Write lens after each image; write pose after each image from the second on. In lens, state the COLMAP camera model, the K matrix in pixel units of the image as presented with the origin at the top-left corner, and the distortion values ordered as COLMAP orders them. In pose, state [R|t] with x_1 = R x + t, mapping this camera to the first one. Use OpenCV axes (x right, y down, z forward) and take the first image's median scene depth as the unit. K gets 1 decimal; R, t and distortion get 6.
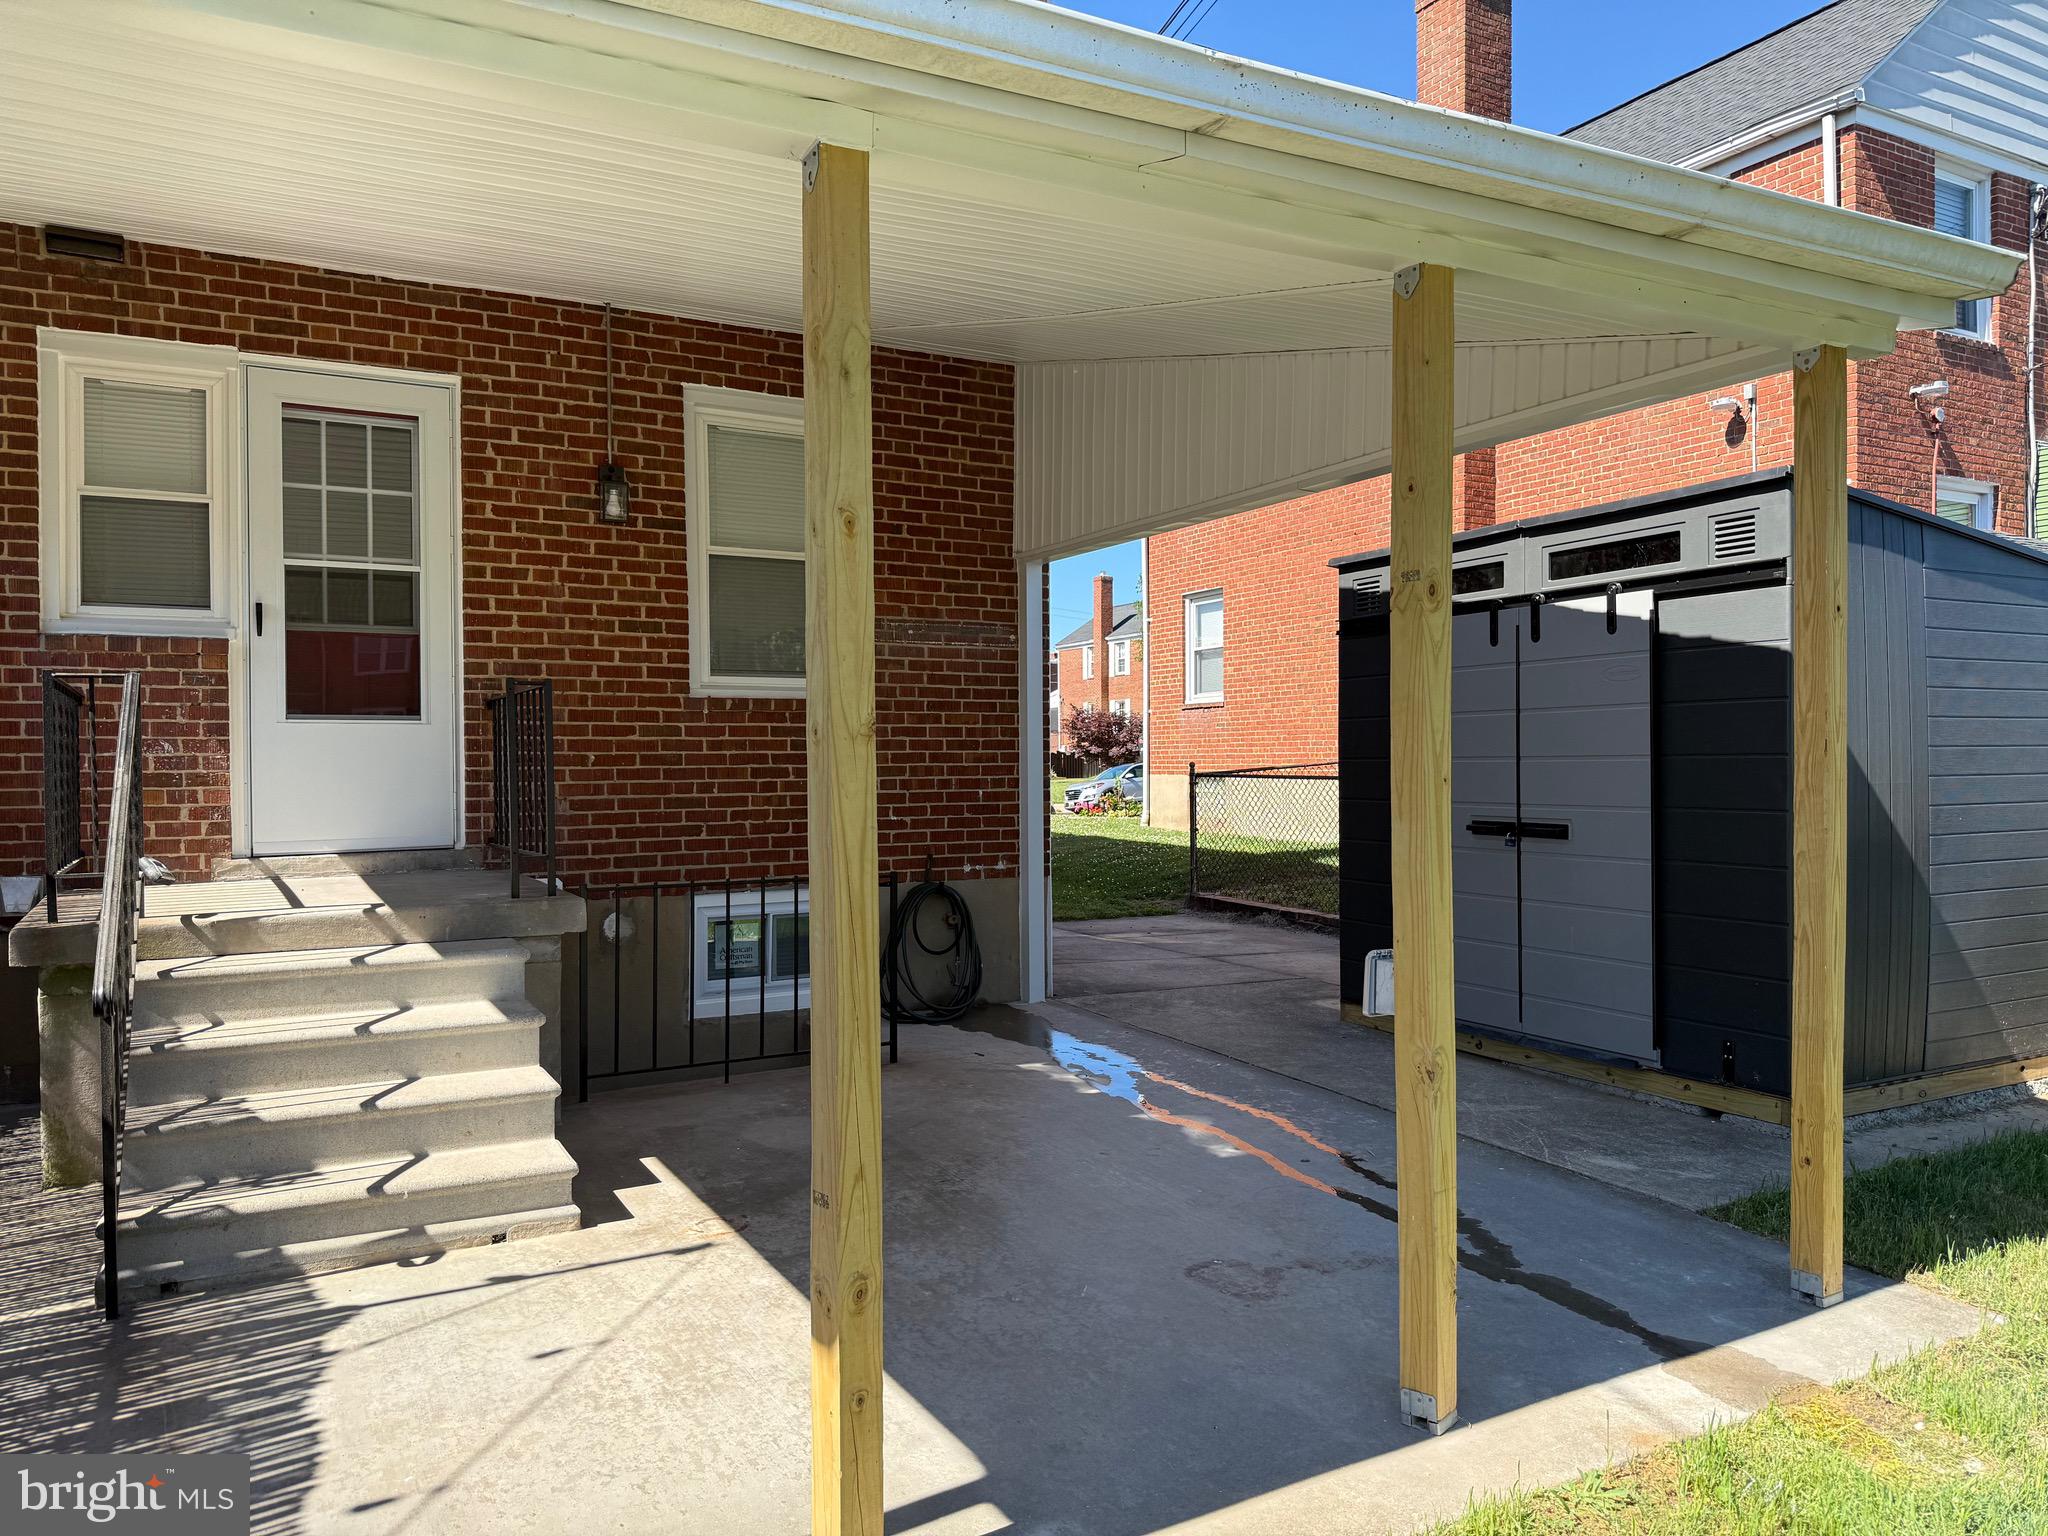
lens RADIAL K [[1417.2, 0, 1019.8], [0, 1417.2, 774.5], [0, 0, 1]] dist [-0.001472, -0.009359]
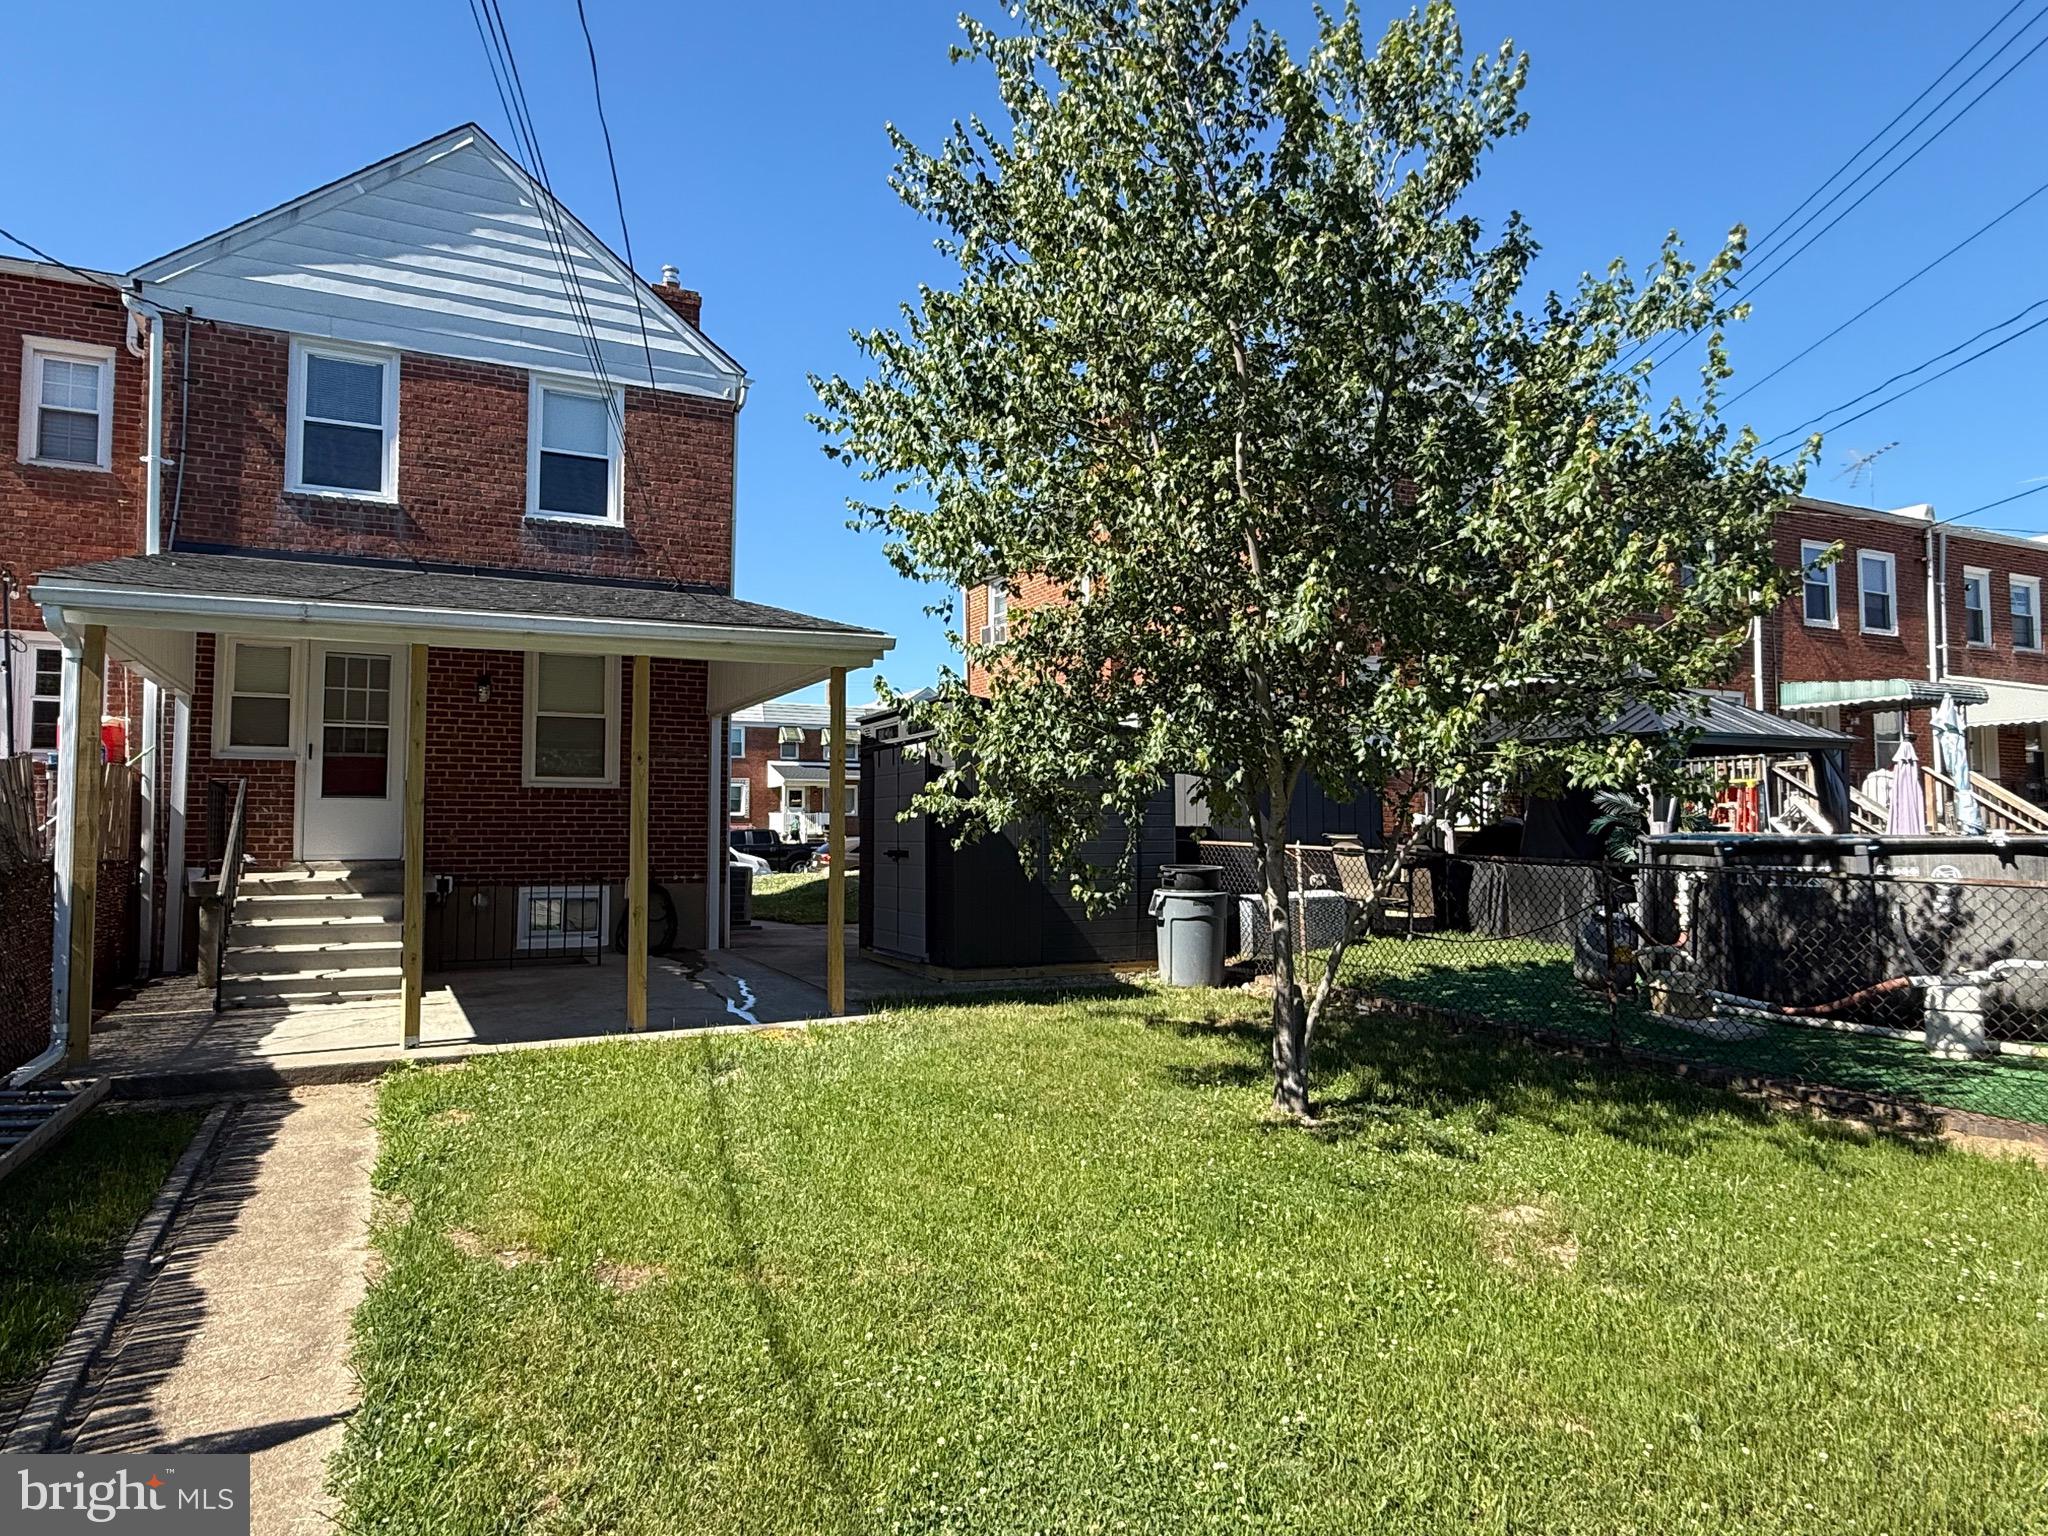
lens RADIAL K [[1238.9, 0, 1017.2], [0, 1238.9, 761.4], [0, 0, 1]] dist [-0.007344, 0.001168]
pose [[0.999226, 0.002945, -0.039237, 0.618925], [-0.005574, 0.997733, -0.067063, 0.026617], [0.038951, 0.067230, 0.996977, -0.844890]]
